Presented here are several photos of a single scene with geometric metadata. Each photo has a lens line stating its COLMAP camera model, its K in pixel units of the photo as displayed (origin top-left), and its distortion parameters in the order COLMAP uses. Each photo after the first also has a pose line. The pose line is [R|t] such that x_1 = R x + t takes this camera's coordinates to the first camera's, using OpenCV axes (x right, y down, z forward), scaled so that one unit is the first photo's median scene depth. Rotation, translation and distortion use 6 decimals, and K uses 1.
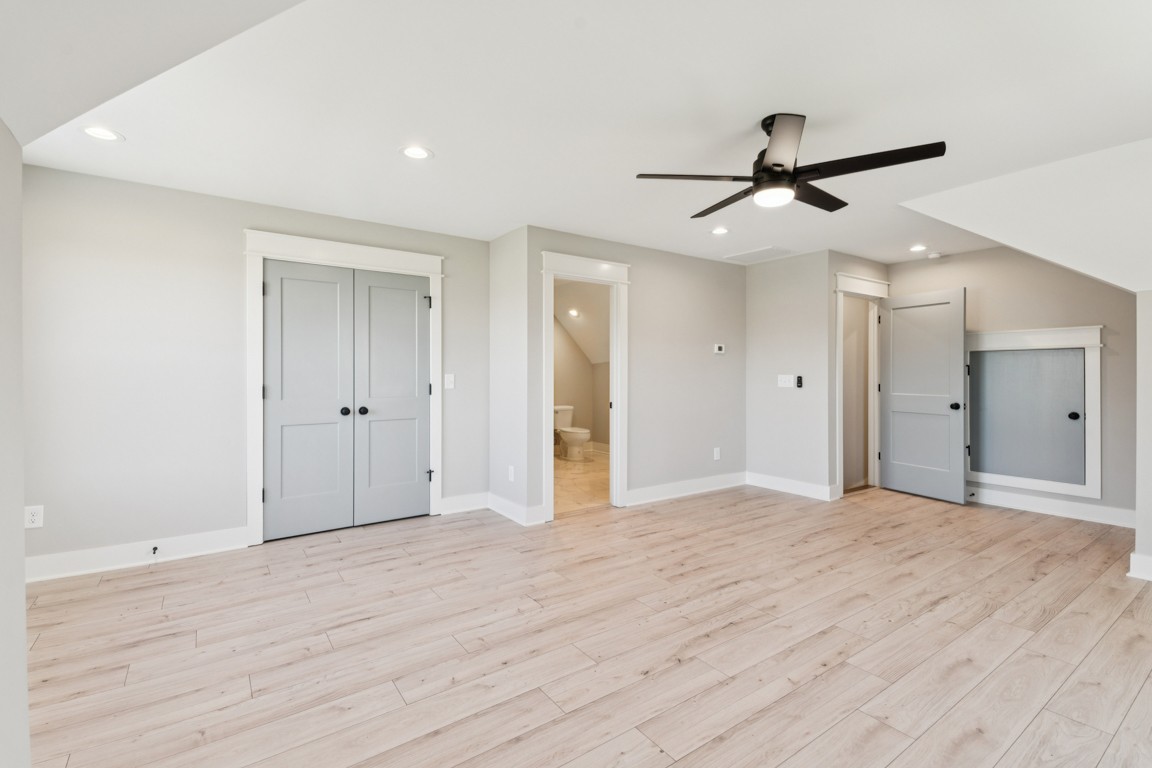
lens RADIAL K [[520.0, 0, 576.8], [0, 520.0, 379.2], [0, 0, 1]] dist [-0.010260, -0.000398]
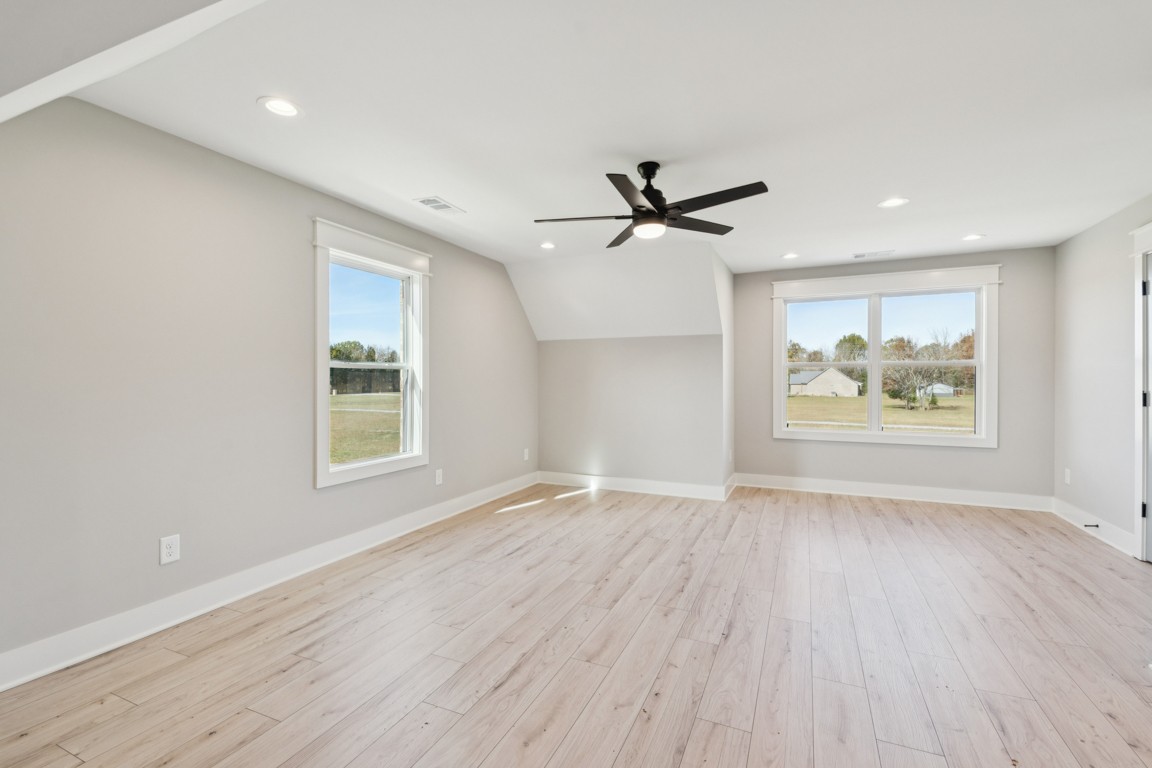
lens RADIAL K [[520.0, 0, 576.8], [0, 520.0, 379.2], [0, 0, 1]] dist [-0.010260, -0.000398]
pose [[-0.860543, 0.004366, -0.509359, 1.152472], [0.000035, 0.999964, 0.008513, -0.028038], [0.509378, 0.007308, -0.860512, 1.967262]]
